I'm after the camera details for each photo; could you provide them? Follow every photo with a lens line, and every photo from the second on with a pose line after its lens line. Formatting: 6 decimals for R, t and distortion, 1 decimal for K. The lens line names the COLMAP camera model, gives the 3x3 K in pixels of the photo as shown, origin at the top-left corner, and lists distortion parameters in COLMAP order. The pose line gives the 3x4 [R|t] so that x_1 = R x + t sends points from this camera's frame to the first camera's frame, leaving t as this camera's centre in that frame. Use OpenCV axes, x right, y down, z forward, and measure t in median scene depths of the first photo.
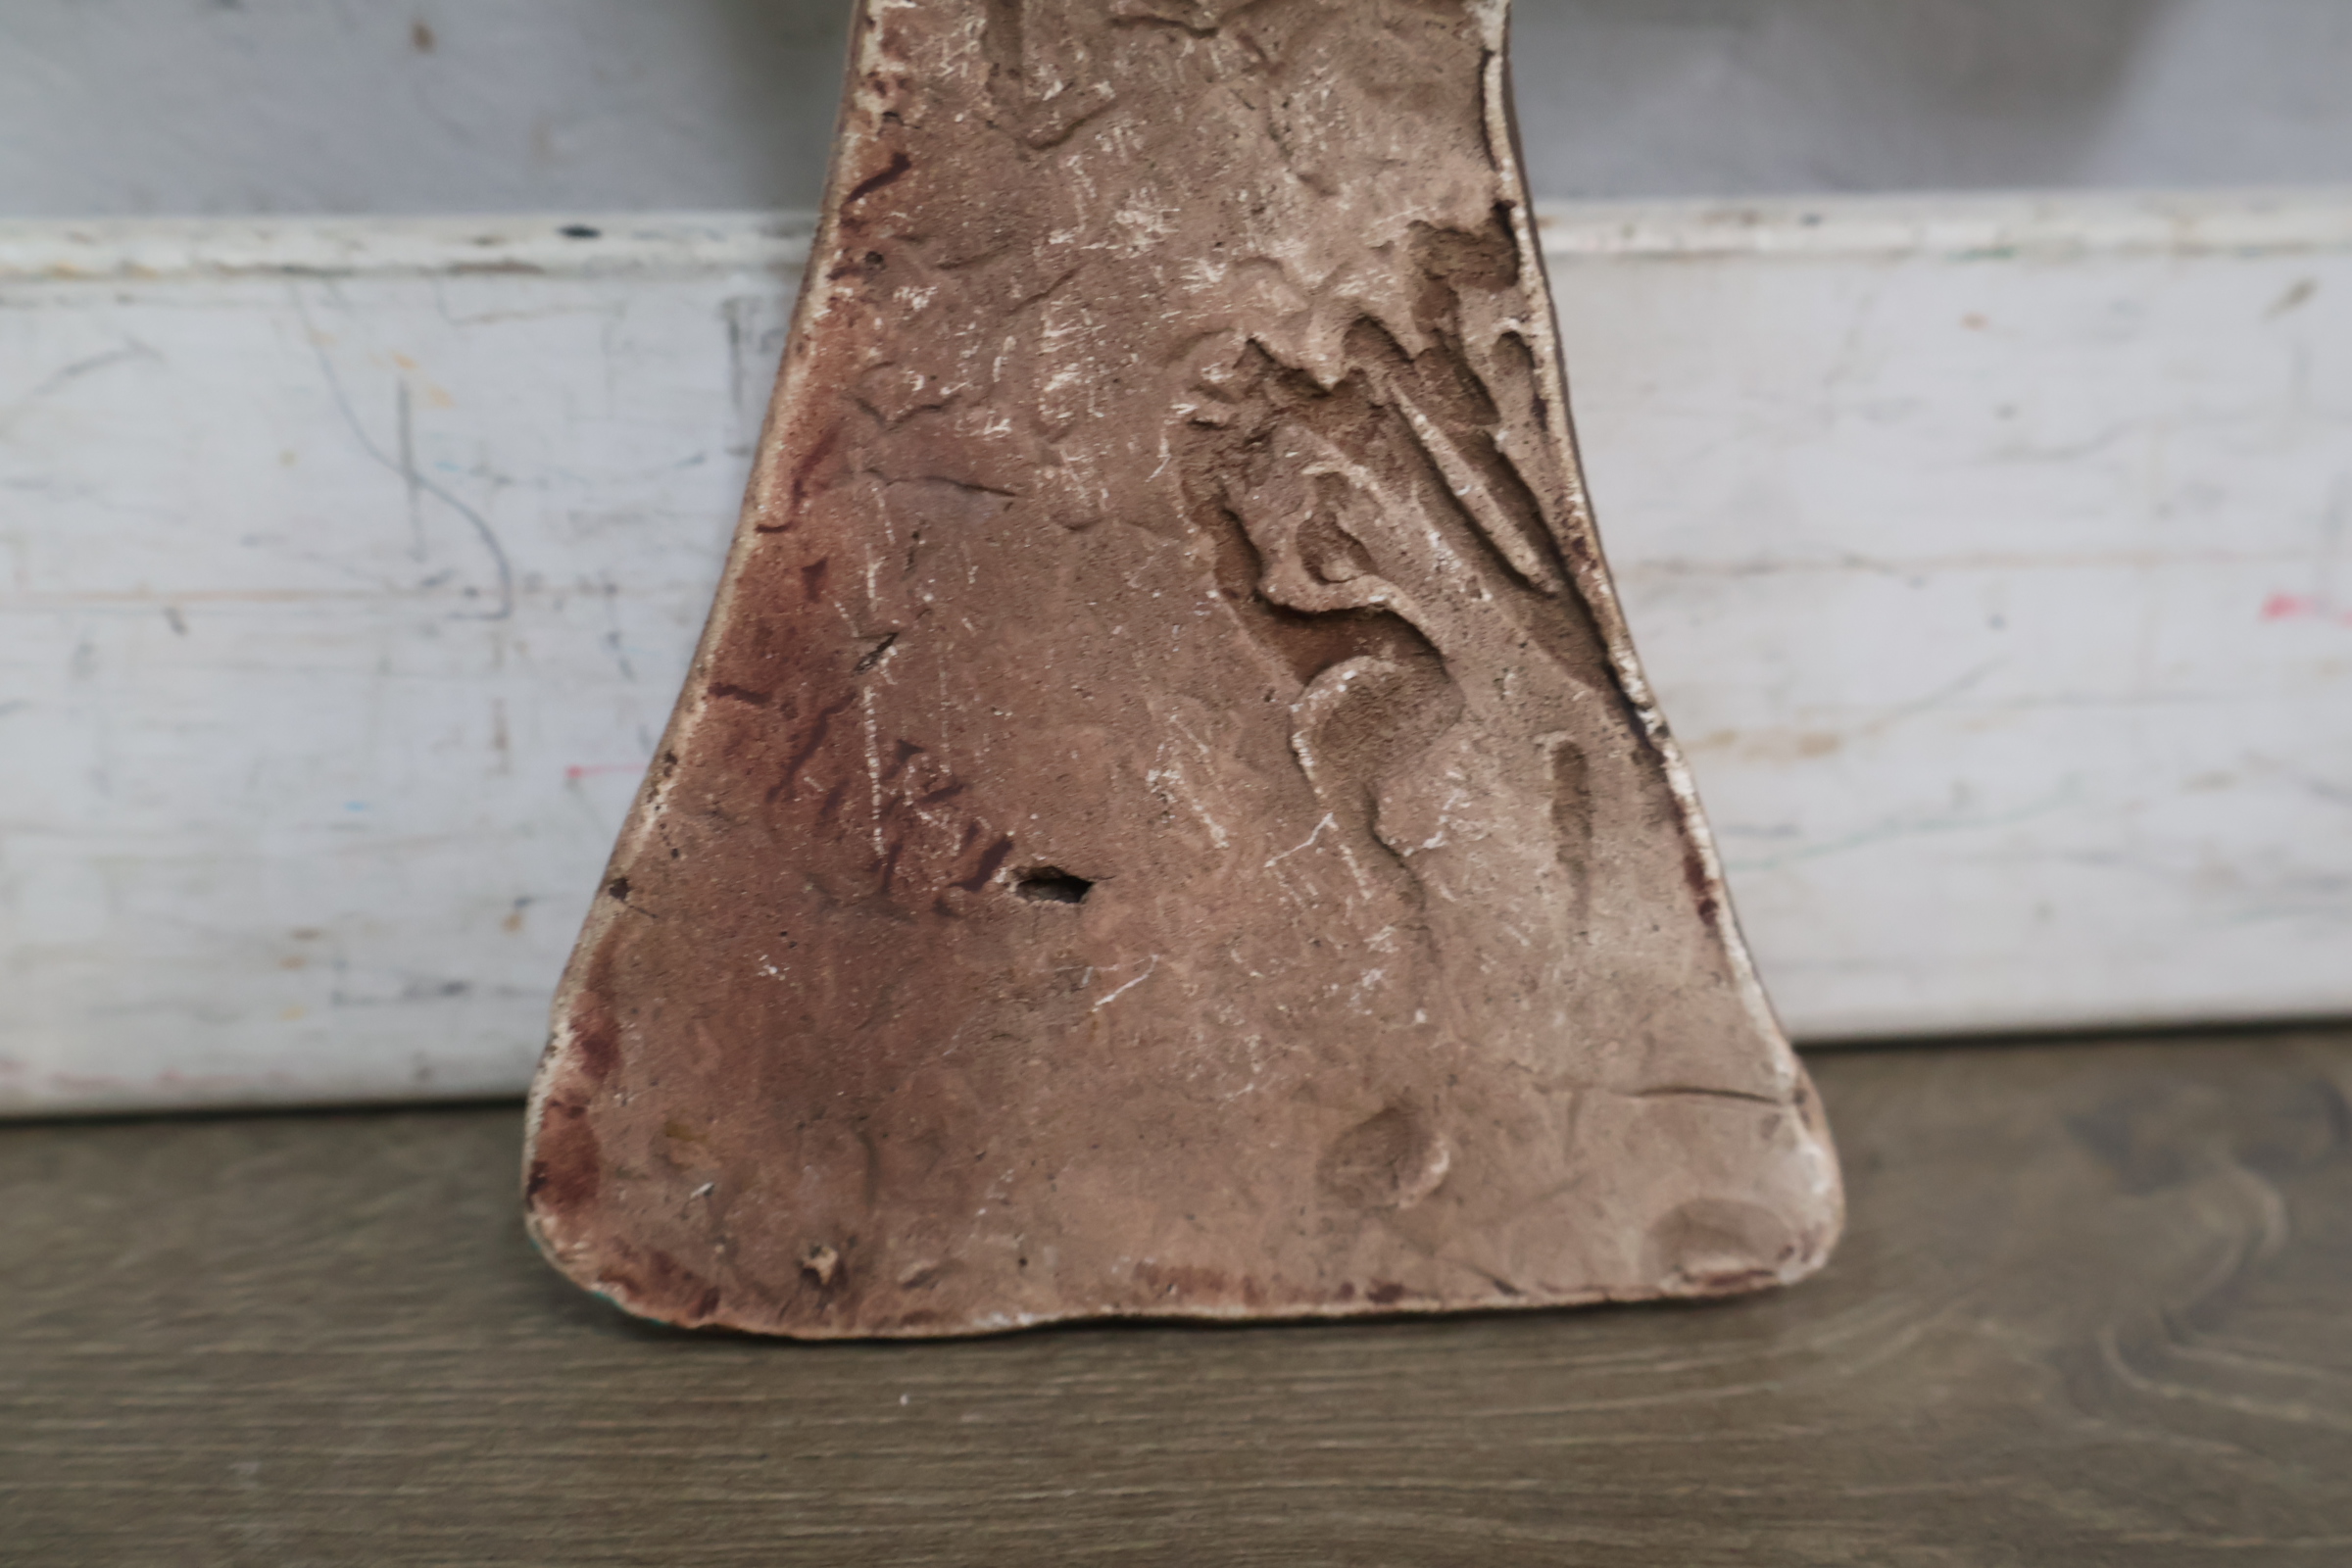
lens RADIAL K [[2498.3, 0, 1170.3], [0, 2498.3, 780.3], [0, 0, 1]] dist [-0.010118, -0.011046]
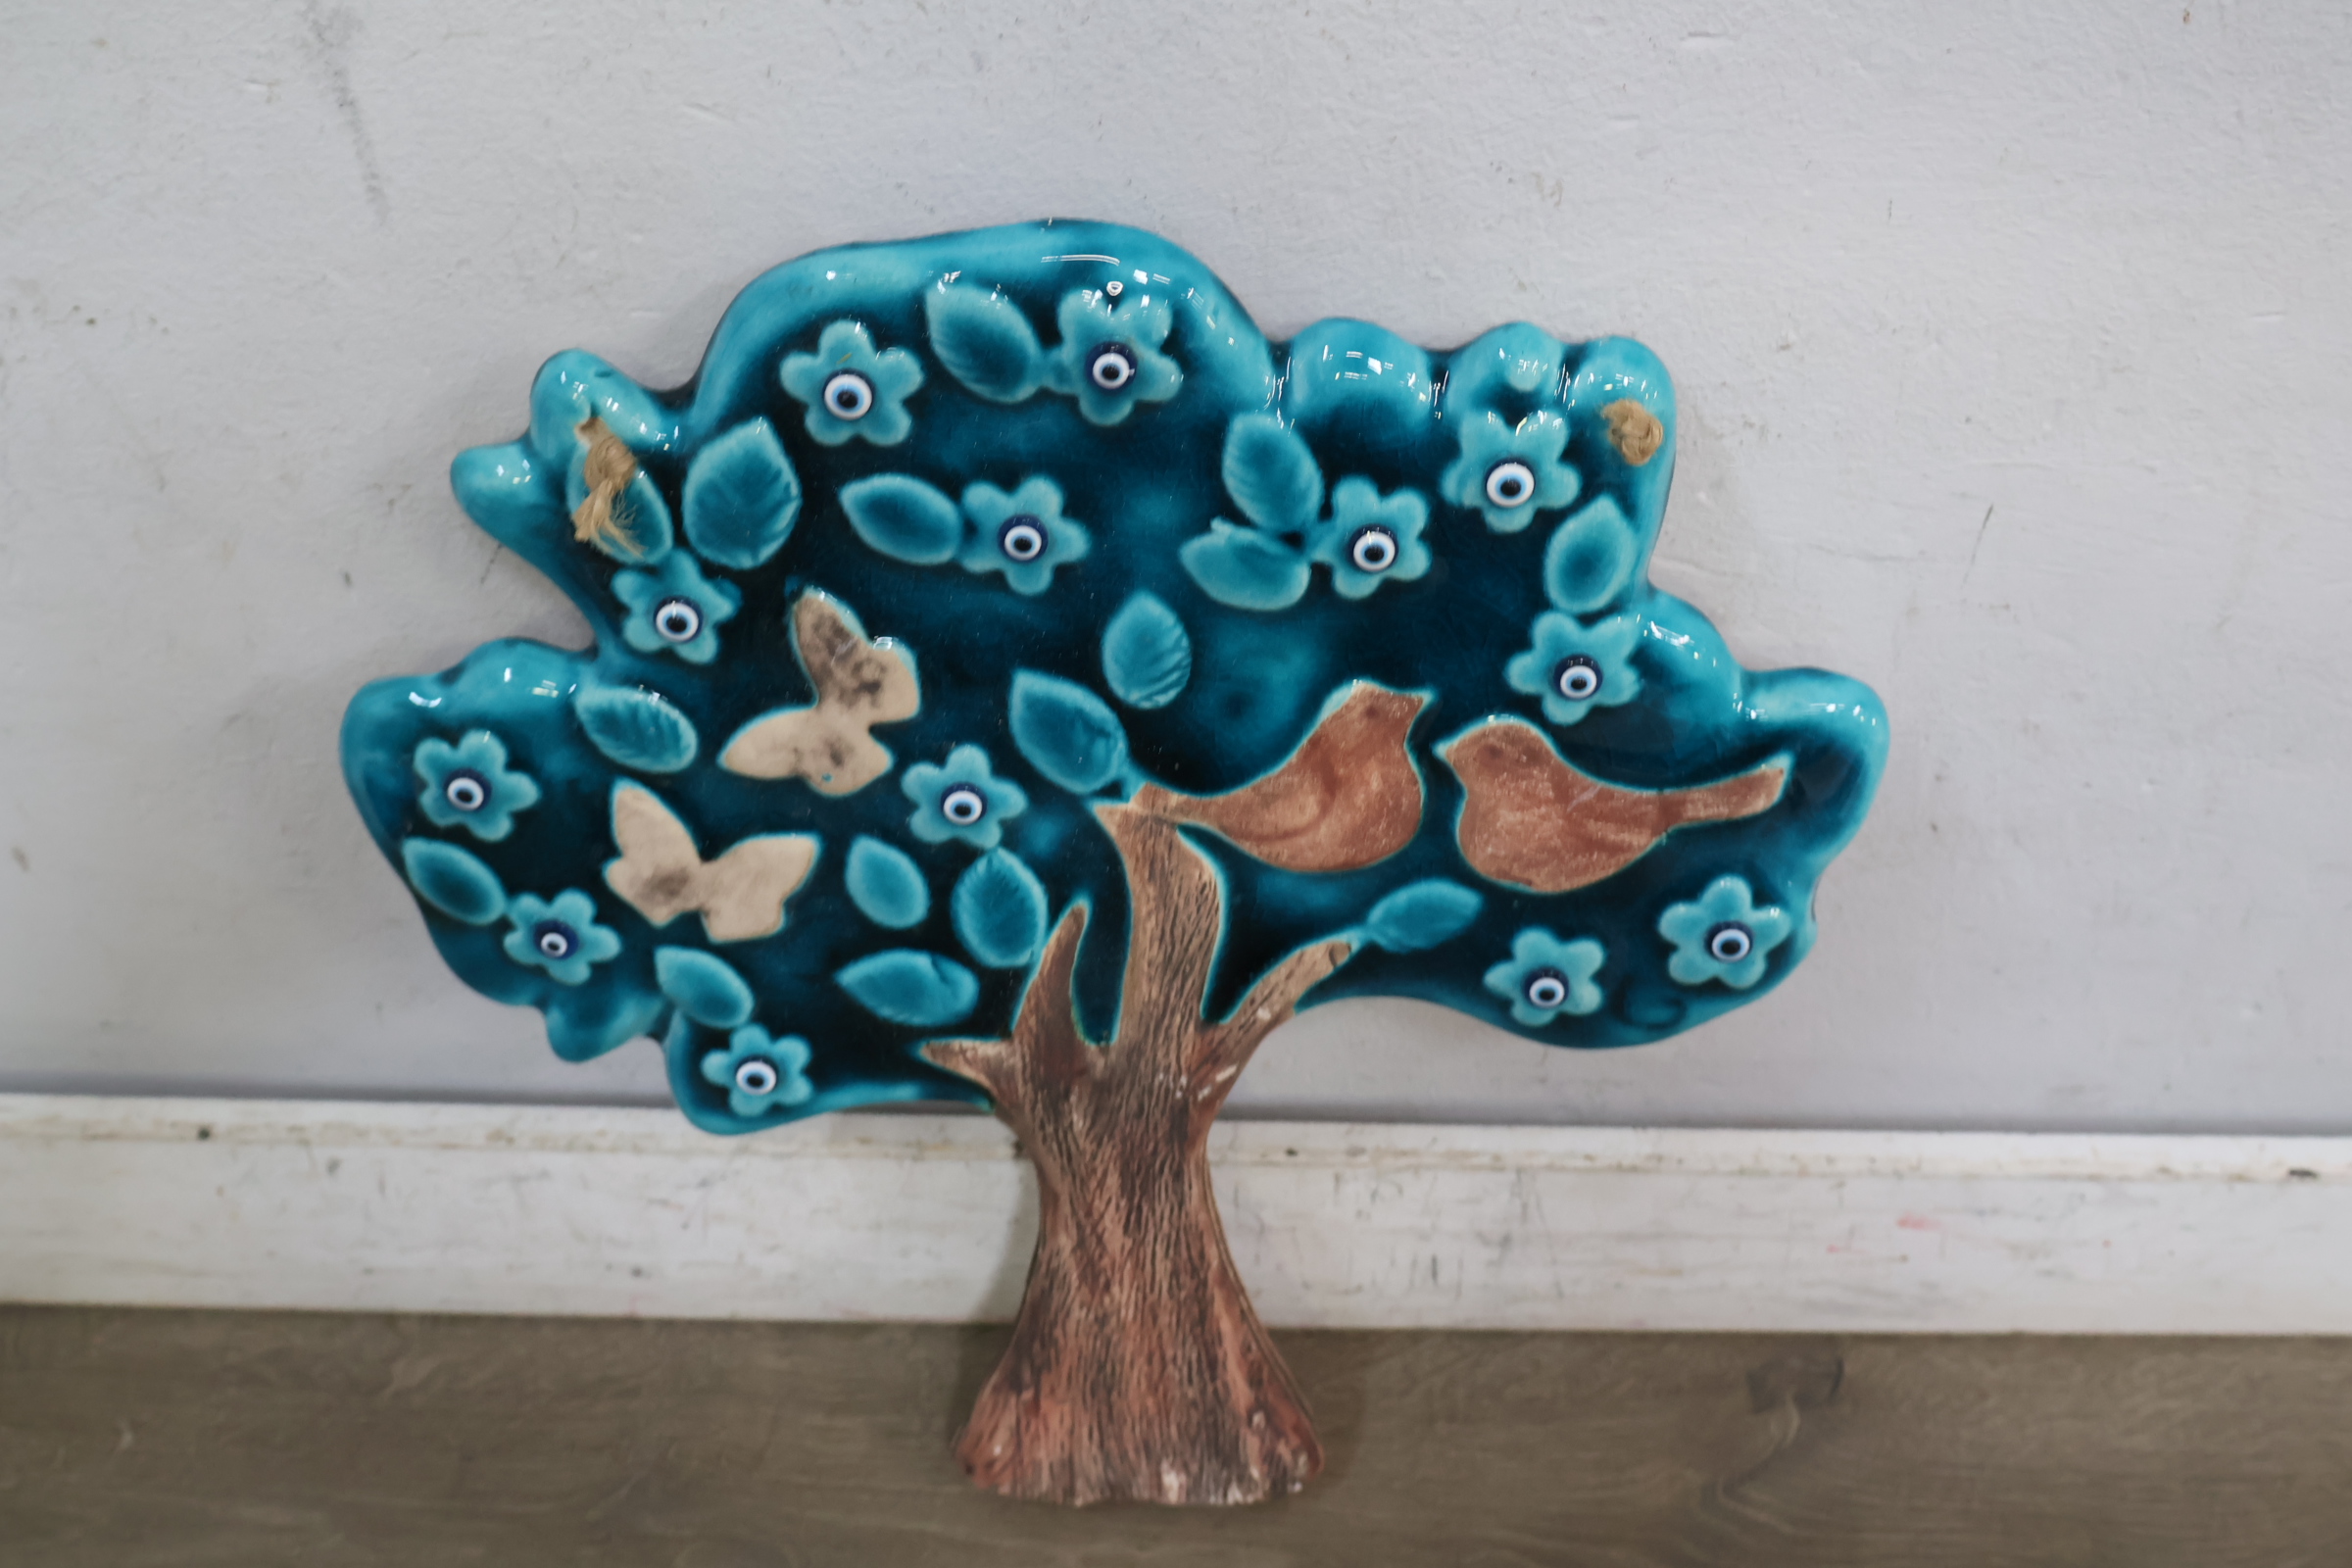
lens RADIAL K [[2550.4, 0, 1169.5], [0, 2550.4, 819.4], [0, 0, 1]] dist [-0.000852, -0.001067]
pose [[0.992122, 0.065239, -0.106945, -0.071284], [-0.014142, 0.906564, 0.421831, -2.152390], [0.124472, -0.416996, 0.900345, -1.965914]]
